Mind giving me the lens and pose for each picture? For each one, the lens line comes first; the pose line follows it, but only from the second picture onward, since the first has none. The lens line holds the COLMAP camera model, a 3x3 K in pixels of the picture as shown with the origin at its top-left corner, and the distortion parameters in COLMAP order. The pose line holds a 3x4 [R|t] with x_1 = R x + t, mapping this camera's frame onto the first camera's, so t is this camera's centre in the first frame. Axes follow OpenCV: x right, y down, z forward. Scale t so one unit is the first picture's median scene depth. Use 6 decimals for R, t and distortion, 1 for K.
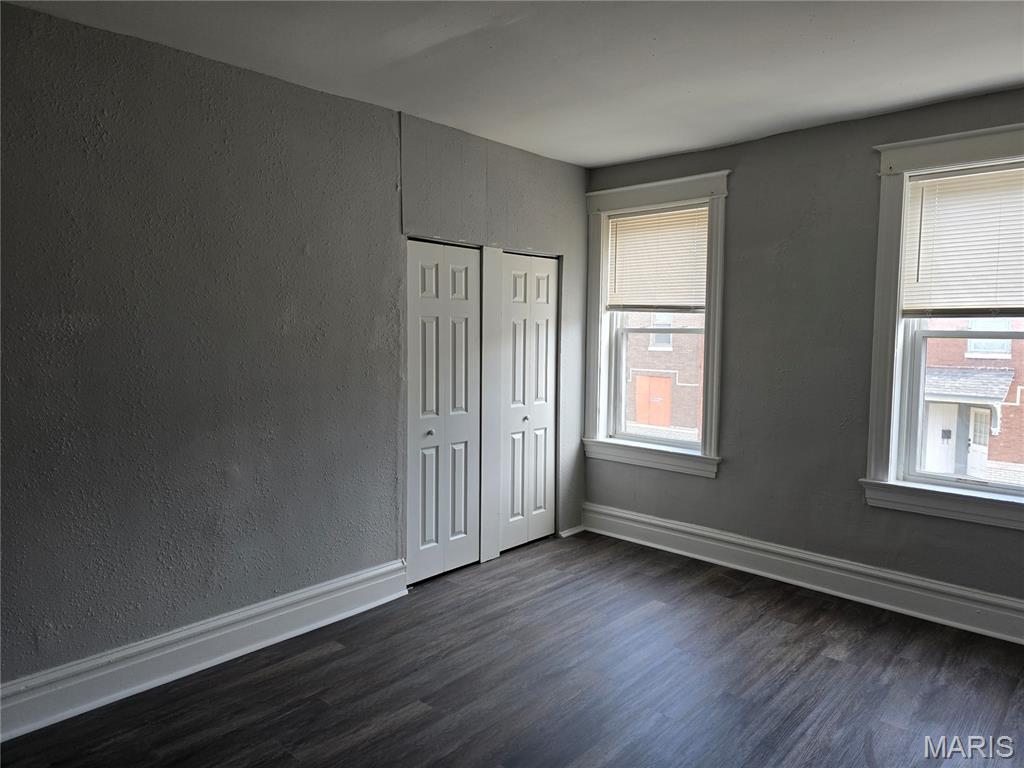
lens RADIAL K [[694.0, 0, 519.5], [0, 694.0, 383.1], [0, 0, 1]] dist [0.081295, -0.085578]
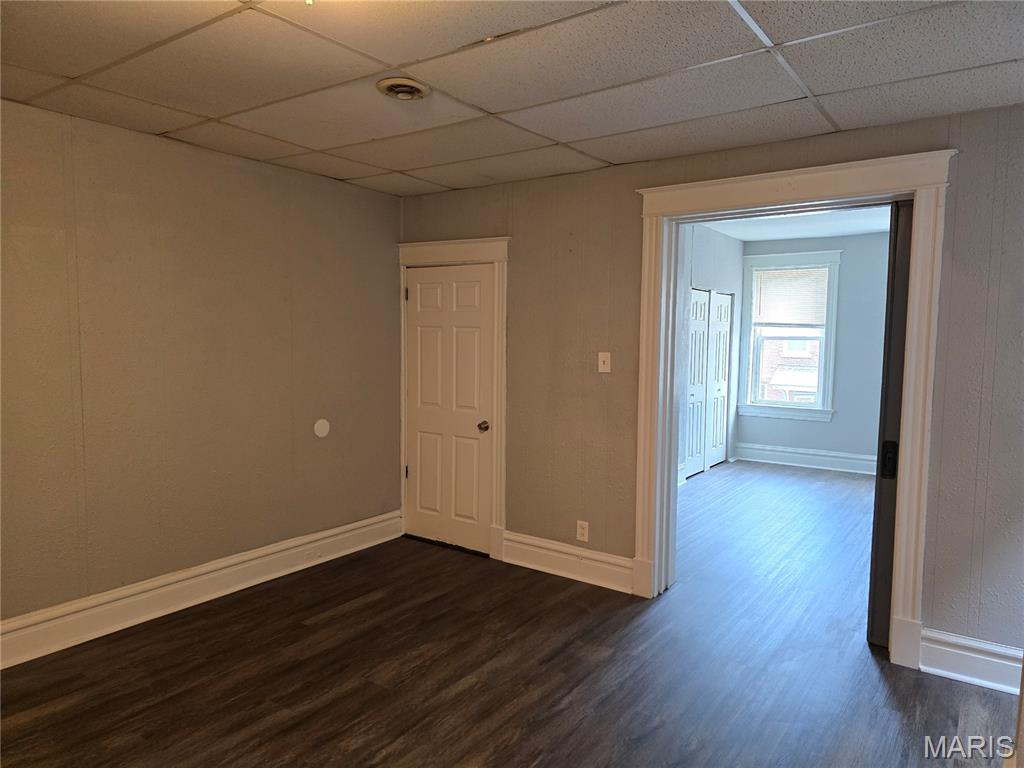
lens RADIAL K [[694.0, 0, 519.5], [0, 694.0, 383.1], [0, 0, 1]] dist [0.081295, -0.085578]
pose [[0.988212, -0.004912, 0.153013, -0.771398], [0.005693, 0.999973, -0.004667, 0.041760], [-0.152986, 0.005483, 0.988213, -0.640766]]
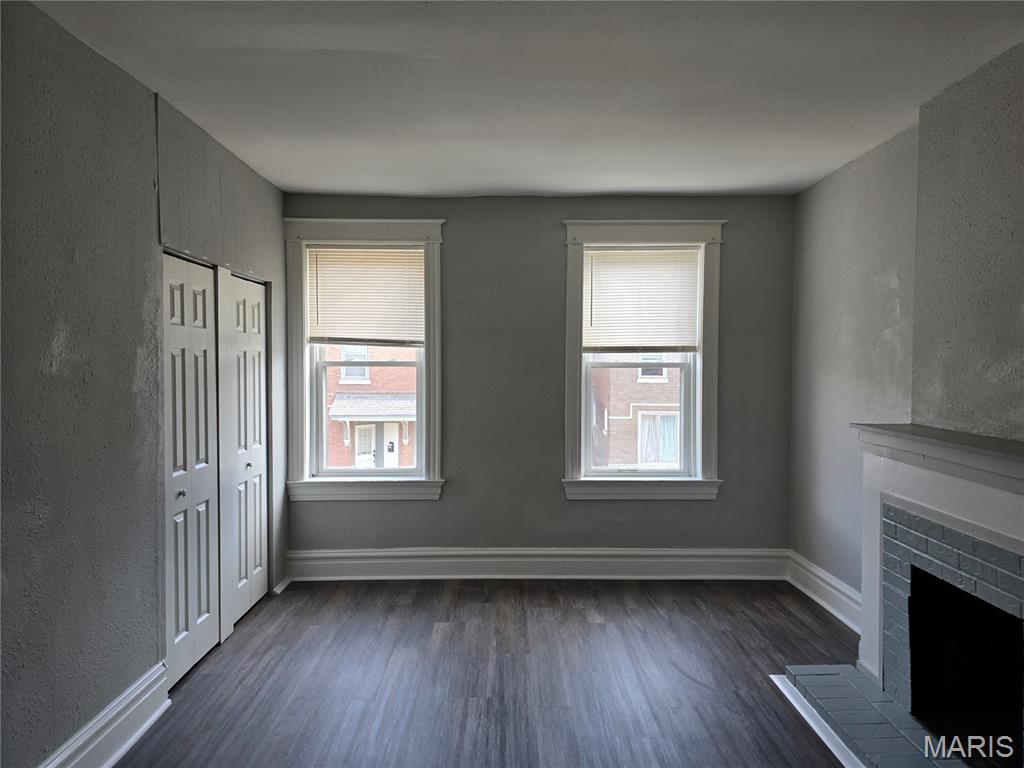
lens RADIAL K [[694.0, 0, 519.5], [0, 694.0, 383.1], [0, 0, 1]] dist [0.081295, -0.085578]
pose [[0.717756, -0.028769, 0.695700, -0.376474], [0.060080, 0.997979, -0.020716, -0.013792], [-0.693698, 0.056667, 0.718034, 0.131200]]
